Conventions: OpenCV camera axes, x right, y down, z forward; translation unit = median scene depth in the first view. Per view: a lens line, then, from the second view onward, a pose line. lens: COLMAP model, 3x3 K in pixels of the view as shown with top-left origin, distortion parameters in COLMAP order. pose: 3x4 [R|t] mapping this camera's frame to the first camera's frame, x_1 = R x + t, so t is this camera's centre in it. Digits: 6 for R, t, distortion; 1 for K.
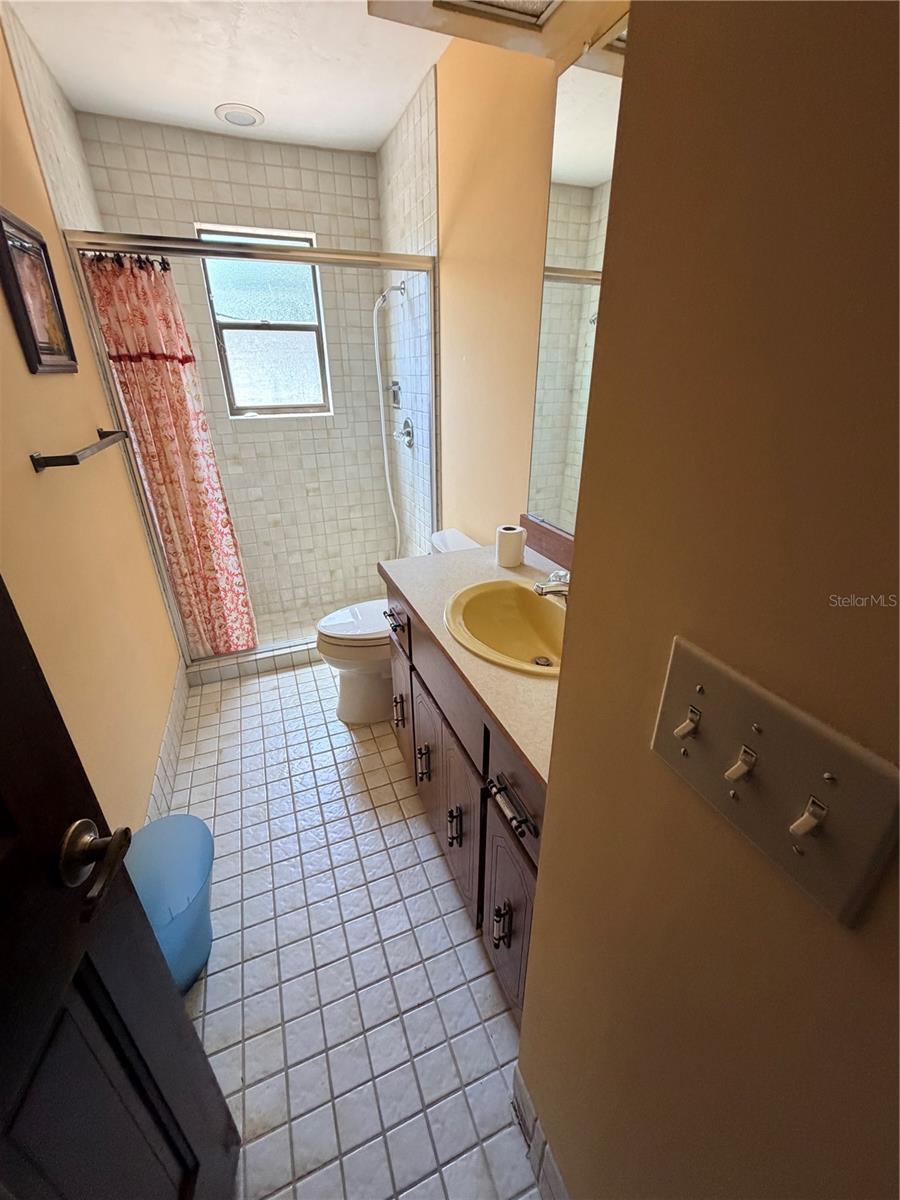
lens RADIAL K [[482.5, 0, 451.0], [0, 482.5, 599.1], [0, 0, 1]] dist [-0.000723, 0.000066]
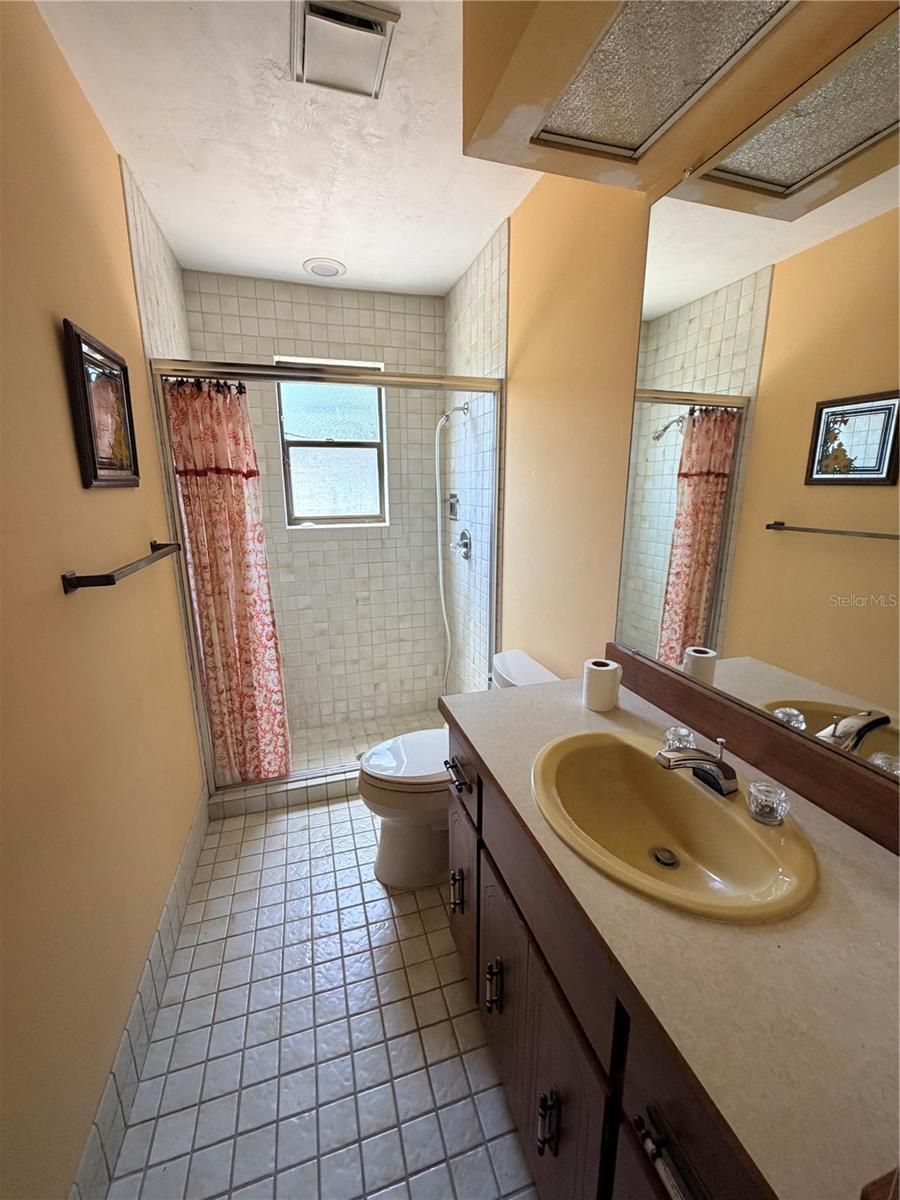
lens RADIAL K [[482.5, 0, 452.1], [0, 482.5, 598.6], [0, 0, 1]] dist [-0.000723, 0.000066]
pose [[0.996725, 0.020530, -0.078217, -0.049460], [-0.036127, 0.978395, -0.203562, -0.055133], [0.072348, 0.205721, 0.975933, 0.107364]]
